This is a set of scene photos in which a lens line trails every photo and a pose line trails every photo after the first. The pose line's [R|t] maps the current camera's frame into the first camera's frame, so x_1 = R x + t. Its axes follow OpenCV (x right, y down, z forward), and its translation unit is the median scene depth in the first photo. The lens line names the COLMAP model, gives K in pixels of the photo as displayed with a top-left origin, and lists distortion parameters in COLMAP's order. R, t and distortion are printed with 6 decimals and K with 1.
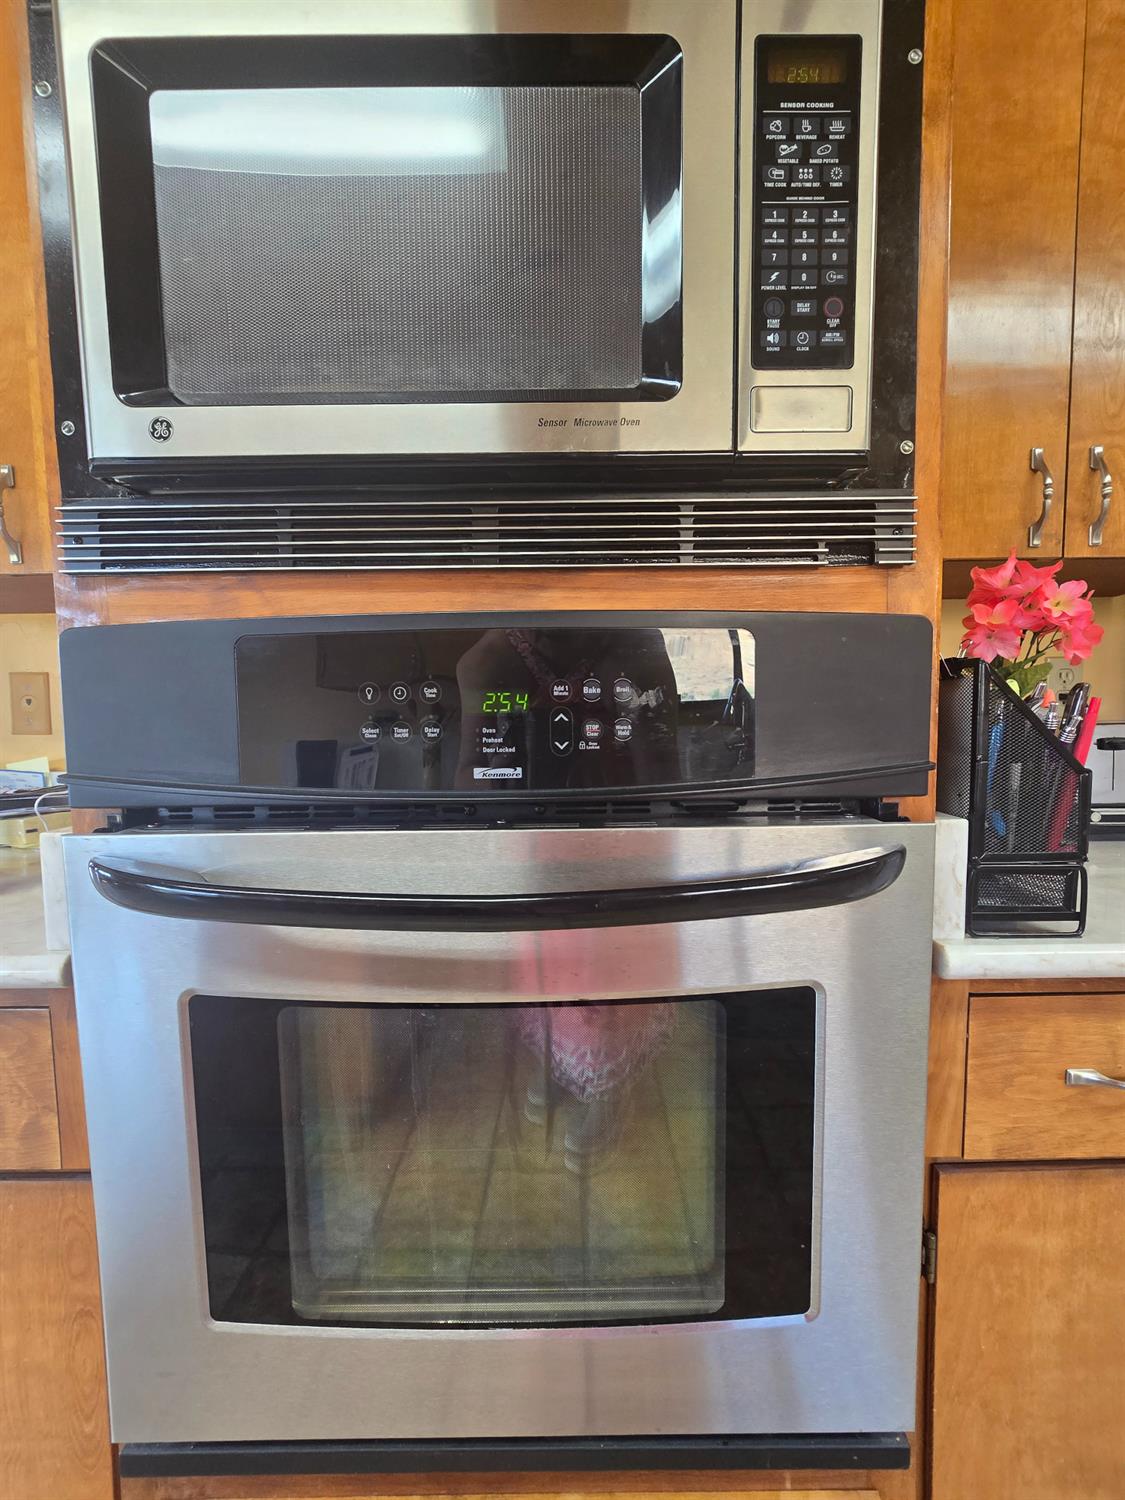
lens RADIAL K [[609.7, 0, 564.4], [0, 609.7, 755.5], [0, 0, 1]] dist [-0.001679, 0.000036]
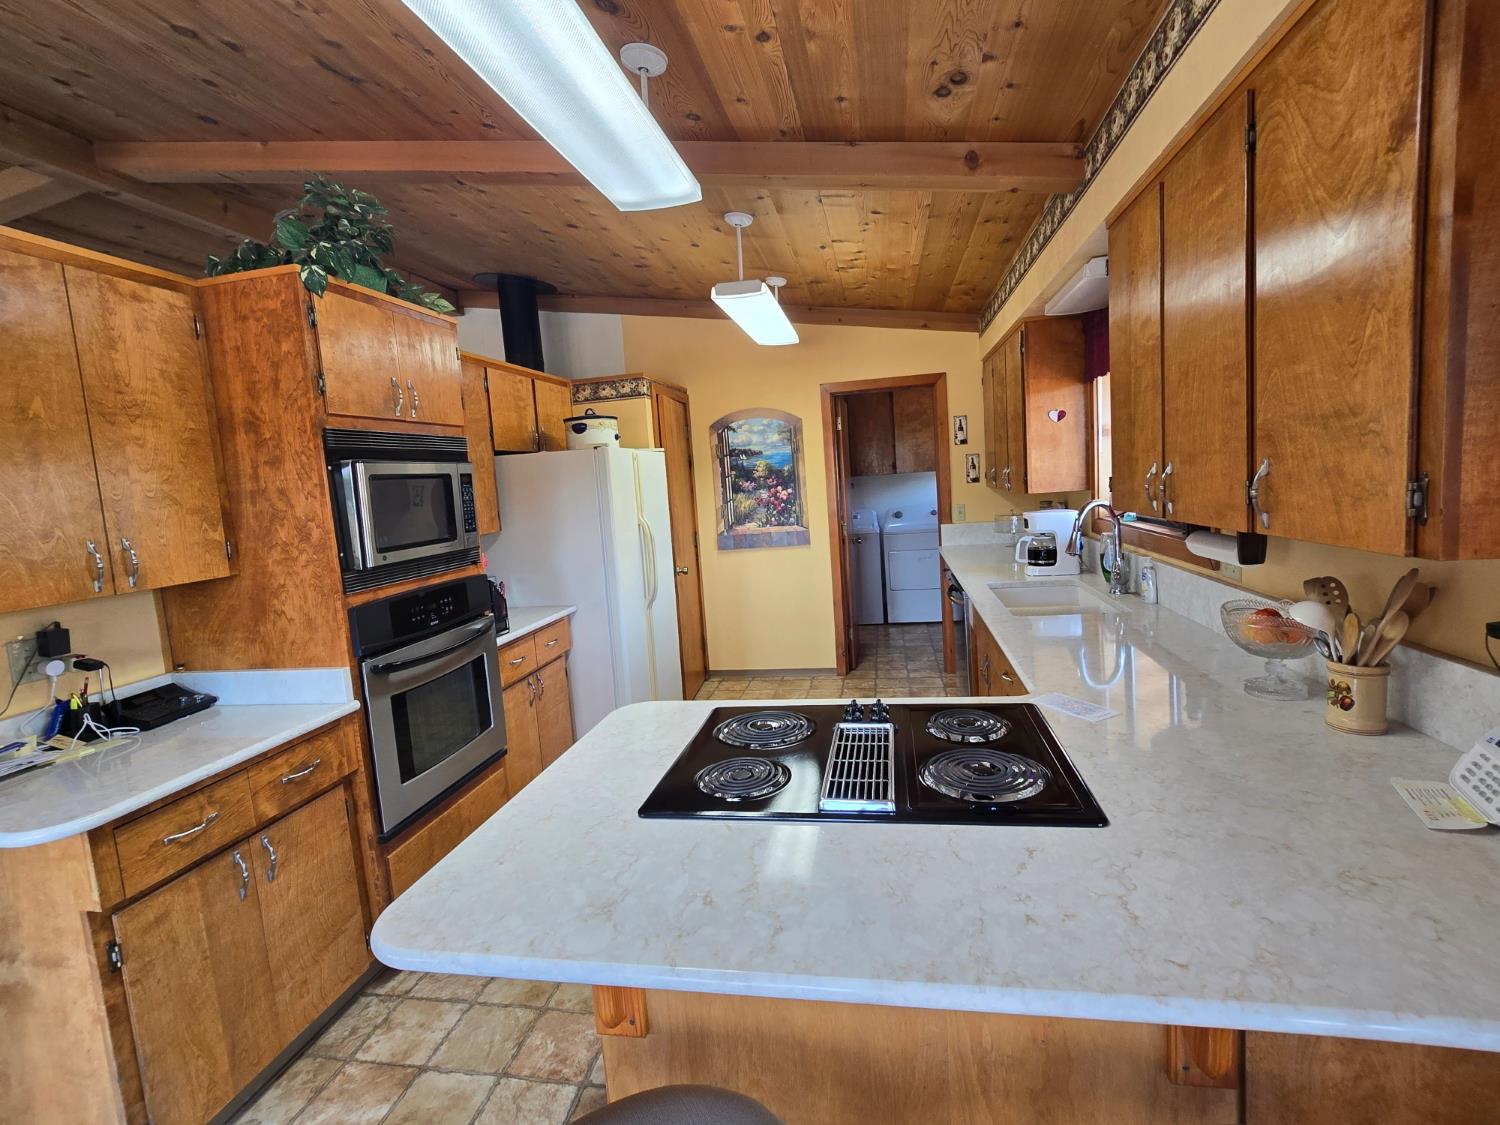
lens RADIAL K [[695.3, 0, 749.8], [0, 695.3, 555.6], [0, 0, 1]] dist [0.001797, 0.001878]
pose [[0.199606, -0.110811, 0.973590, -4.946153], [0.143148, 0.986223, 0.082900, -0.592998], [-0.969364, 0.122820, 0.212718, -2.548190]]
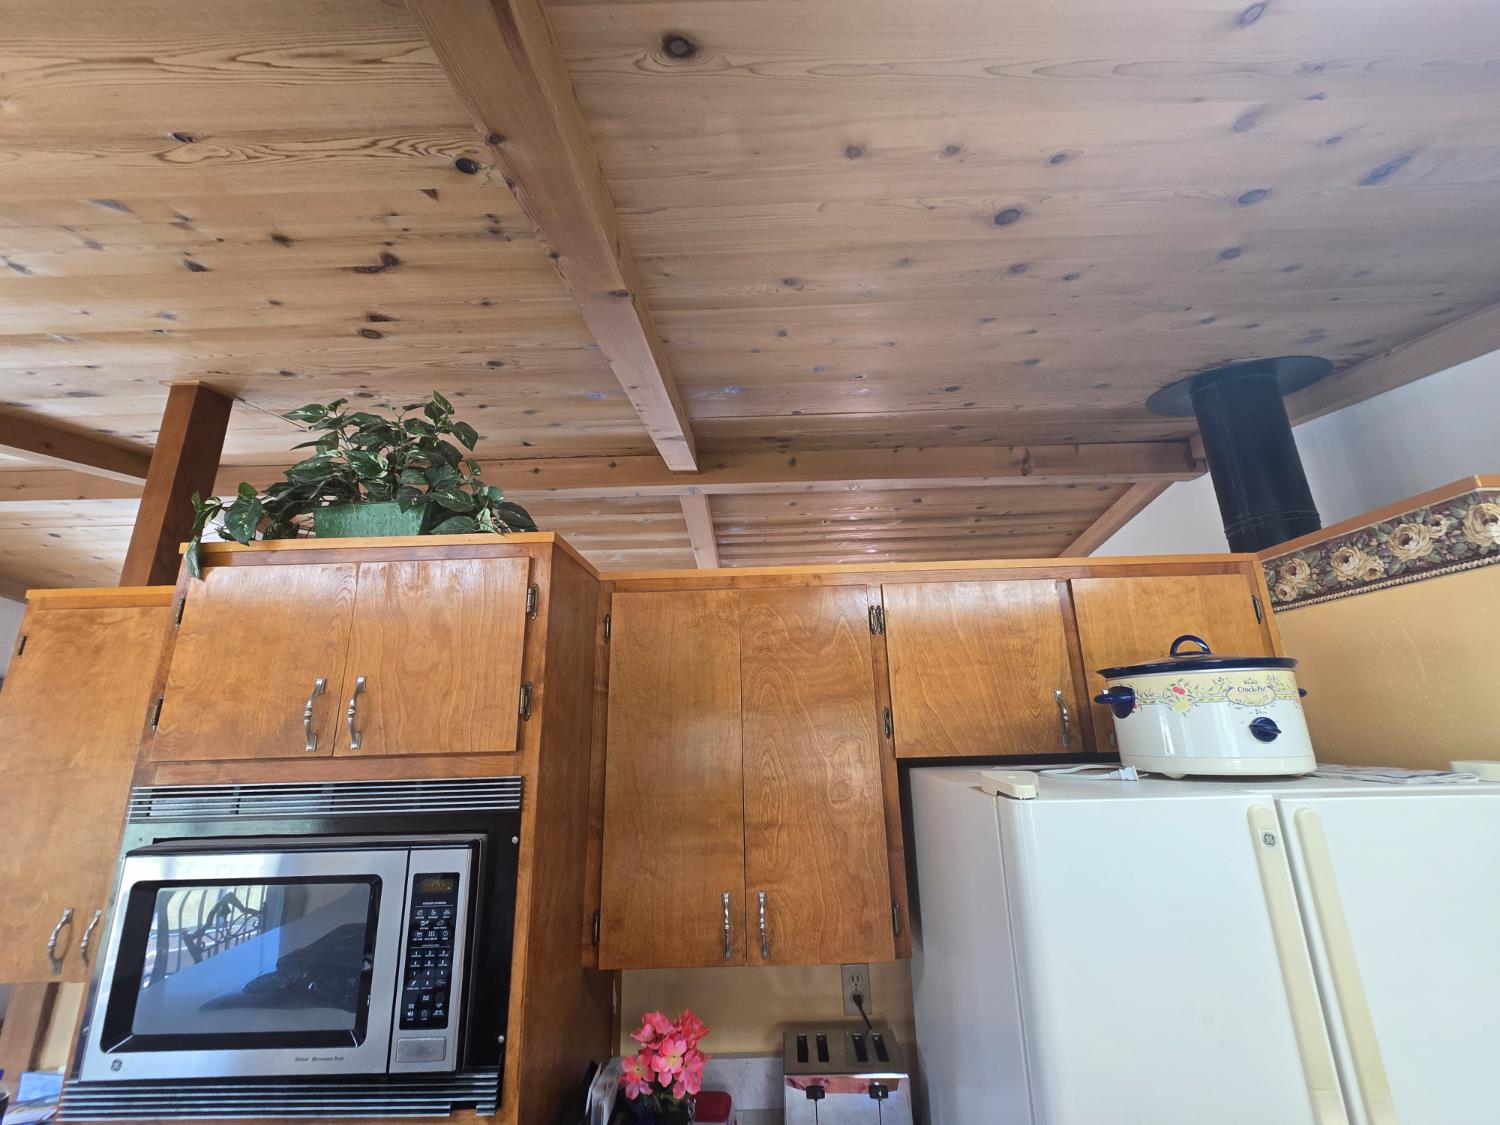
lens RADIAL K [[608.9, 0, 755.5], [0, 608.9, 559.6], [0, 0, 1]] dist [-0.002747, -0.000185]
pose [[0.999812, -0.018875, -0.004338, 1.595785], [0.016376, 0.943496, -0.330978, -1.465214], [0.010341, 0.330845, 0.943629, -1.538093]]
